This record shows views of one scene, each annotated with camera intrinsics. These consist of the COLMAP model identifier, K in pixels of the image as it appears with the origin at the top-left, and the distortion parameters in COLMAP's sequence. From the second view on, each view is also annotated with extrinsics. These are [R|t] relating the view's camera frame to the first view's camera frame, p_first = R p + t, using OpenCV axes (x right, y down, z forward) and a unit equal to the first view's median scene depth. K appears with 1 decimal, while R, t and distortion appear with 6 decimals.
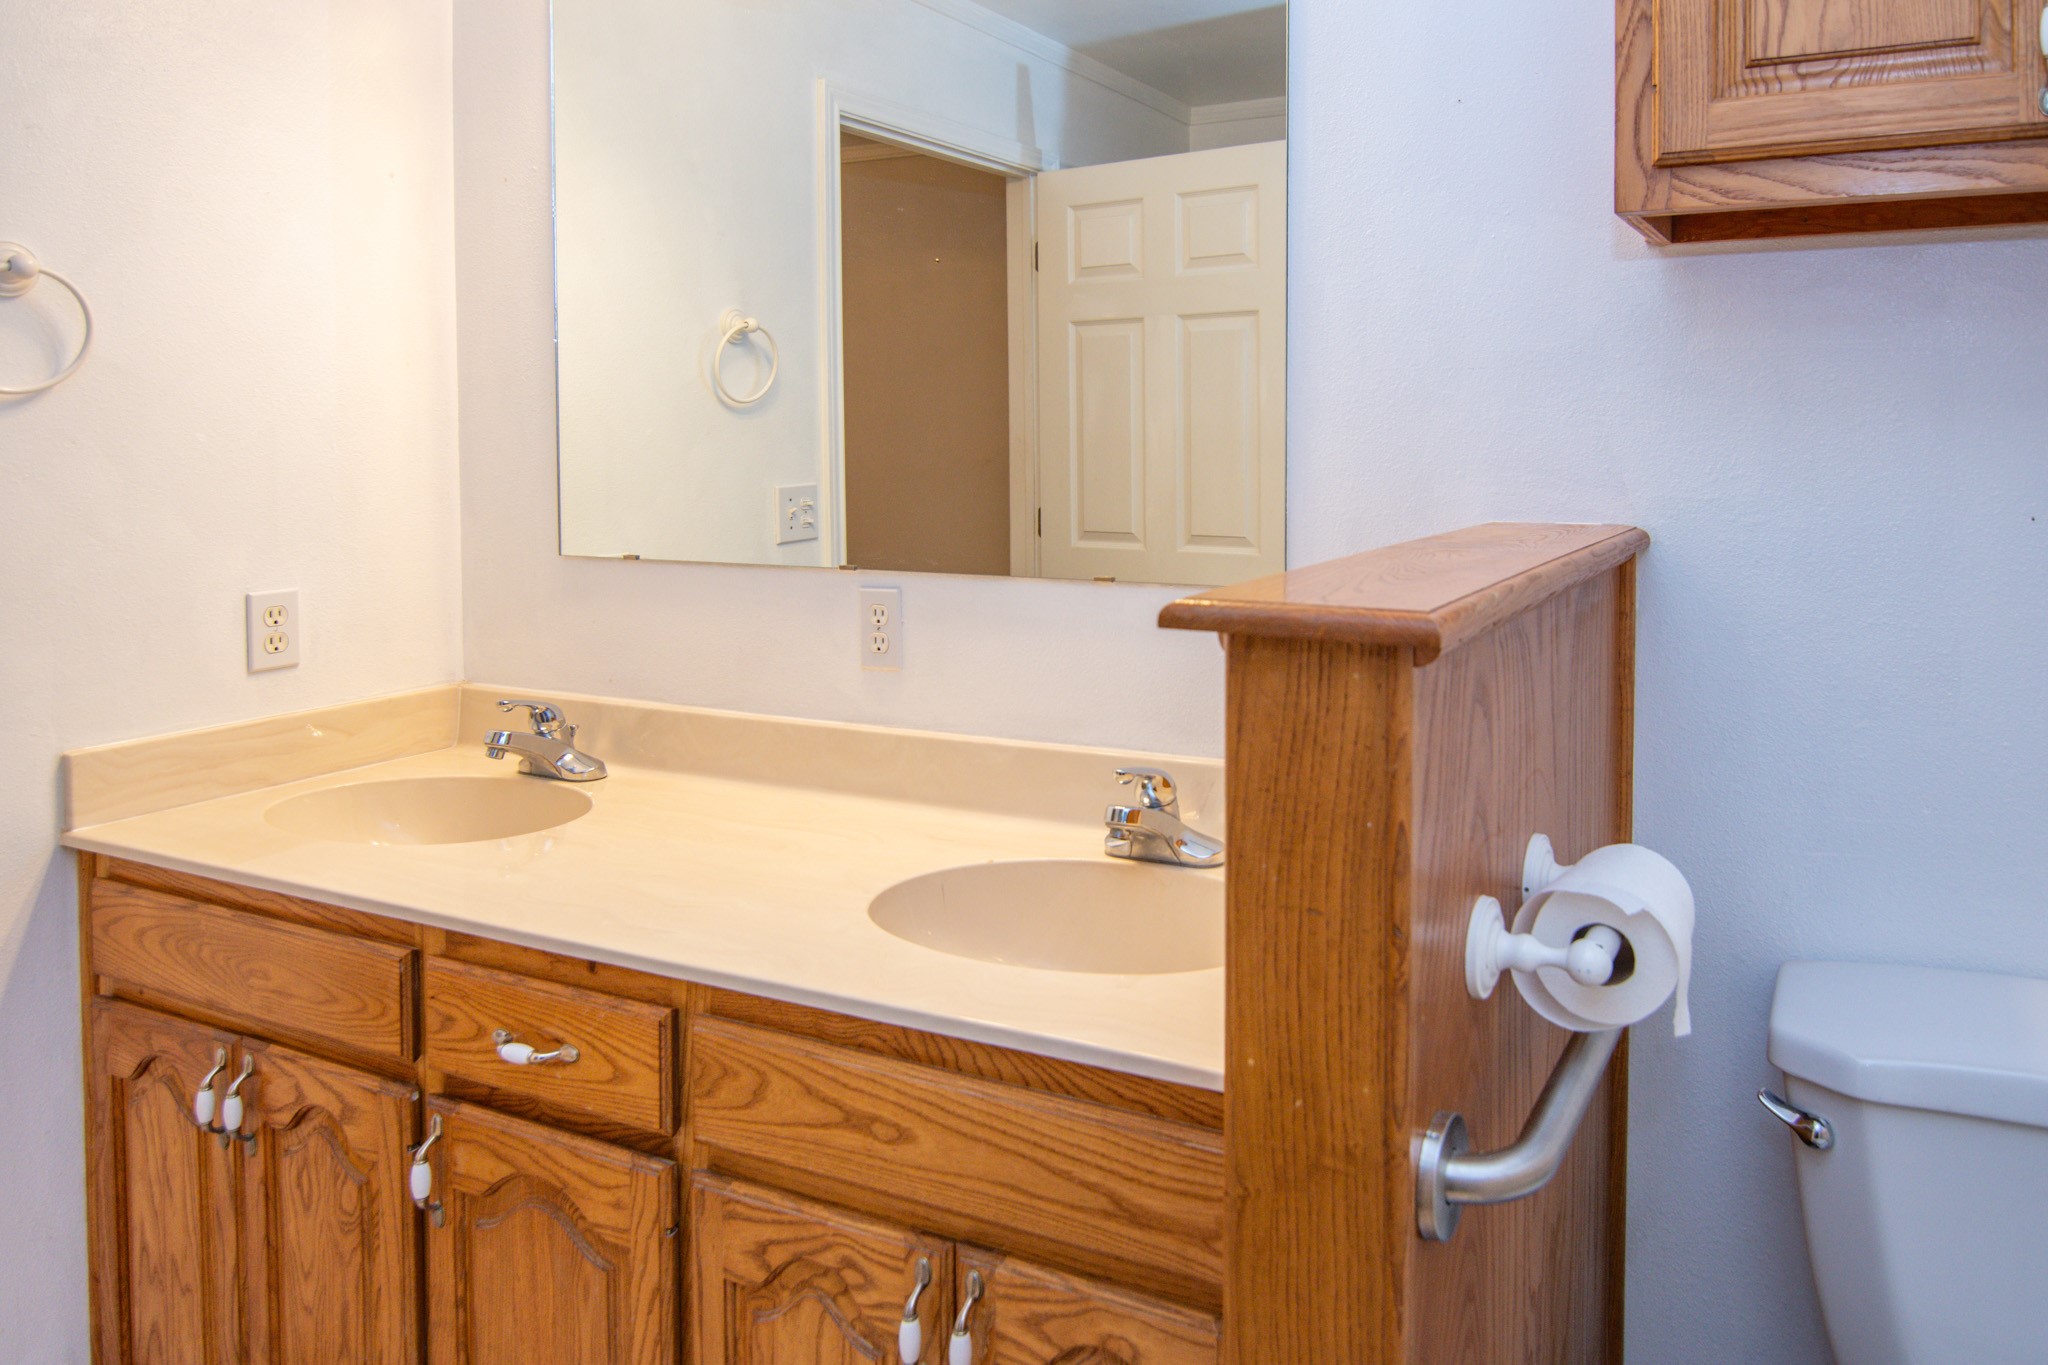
lens RADIAL K [[1290.5, 0, 1024.4], [0, 1290.5, 610.7], [0, 0, 1]] dist [0.000893, -0.000335]
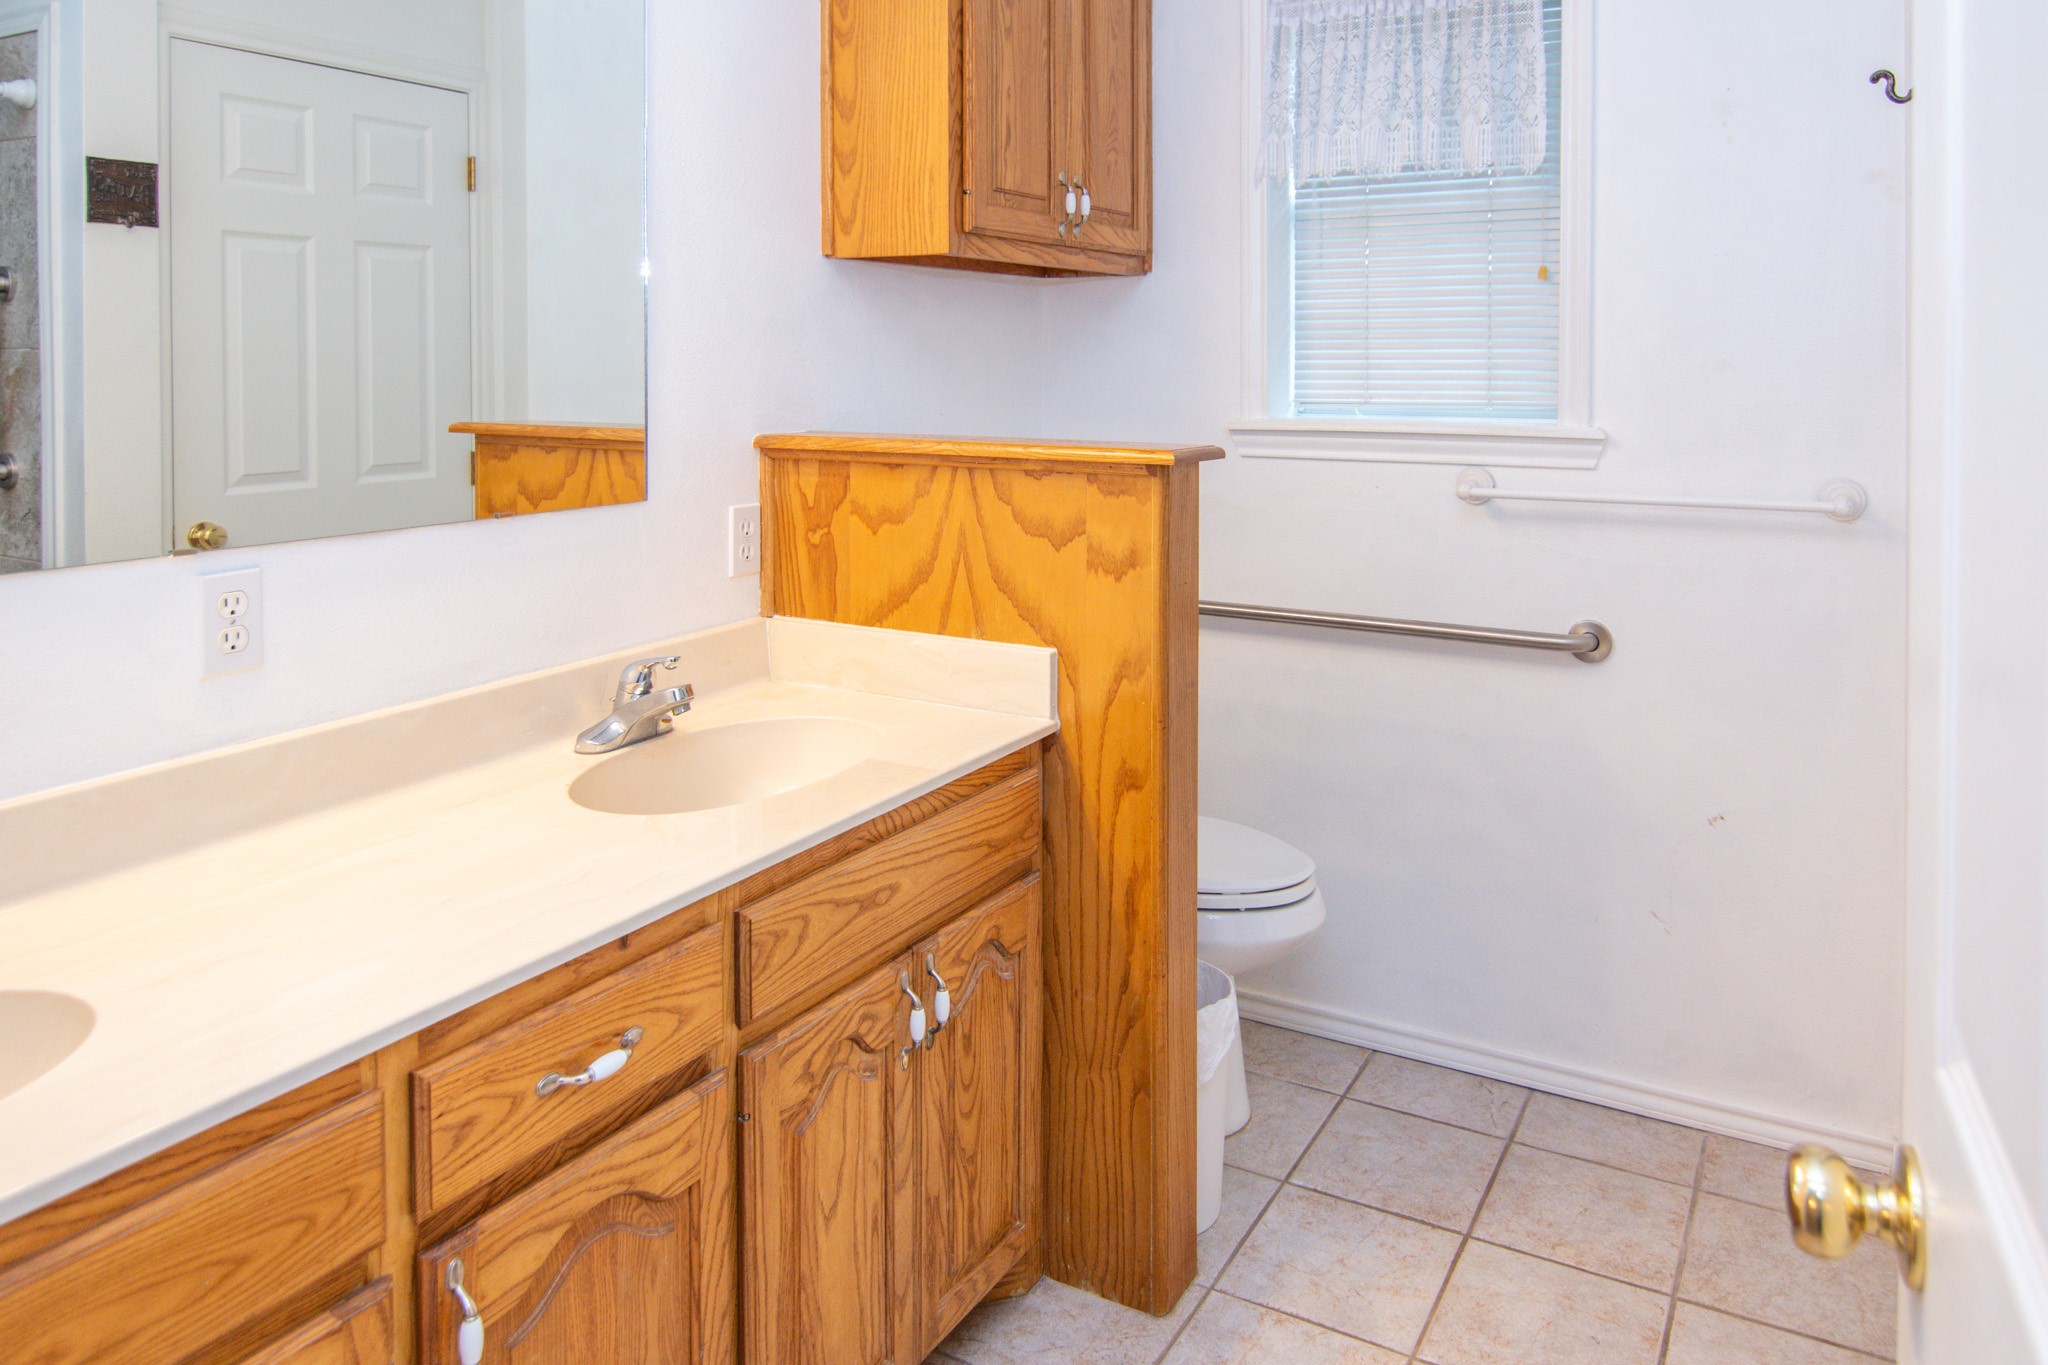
lens RADIAL K [[1365.4, 0, 1024.5], [0, 1365.4, 684.6], [0, 0, 1]] dist [0.002622, -0.001582]
pose [[0.103940, -0.220505, 0.969832, -1.322789], [0.142110, 0.968401, 0.204950, -0.078062], [-0.984379, 0.116520, 0.131992, 0.589582]]
